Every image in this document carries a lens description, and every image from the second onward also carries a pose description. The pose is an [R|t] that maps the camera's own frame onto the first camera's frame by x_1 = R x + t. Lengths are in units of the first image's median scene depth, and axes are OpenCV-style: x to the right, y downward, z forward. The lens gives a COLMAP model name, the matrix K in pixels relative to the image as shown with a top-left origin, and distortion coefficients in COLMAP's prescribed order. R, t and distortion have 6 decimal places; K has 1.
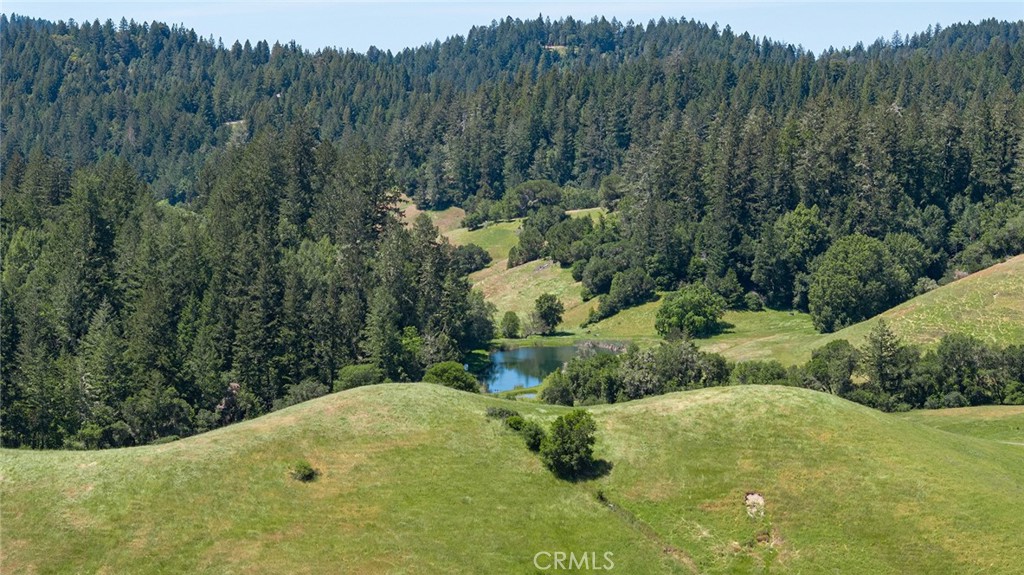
lens RADIAL K [[2081.1, 0, 516.8], [0, 2081.1, 289.4], [0, 0, 1]] dist [-0.054914, 0.000000]
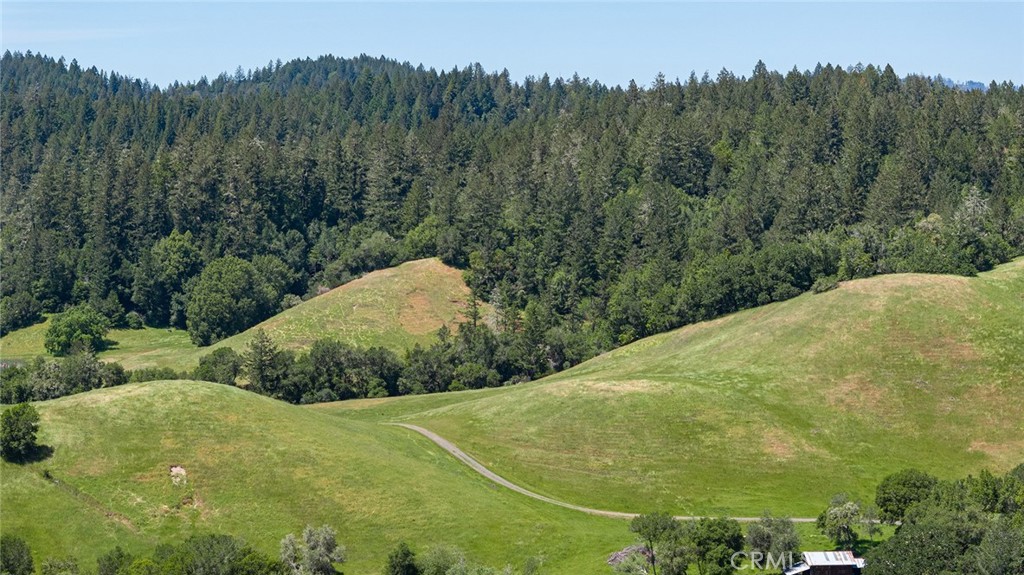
lens RADIAL K [[2081.1, 0, 511.3], [0, 2081.1, 286.0], [0, 0, 1]] dist [-0.054914, 0.000000]
pose [[0.951367, -0.021888, 0.307280, -0.032057], [0.027067, 0.999554, -0.012602, 0.006870], [-0.306867, 0.020306, 0.951536, -0.094492]]
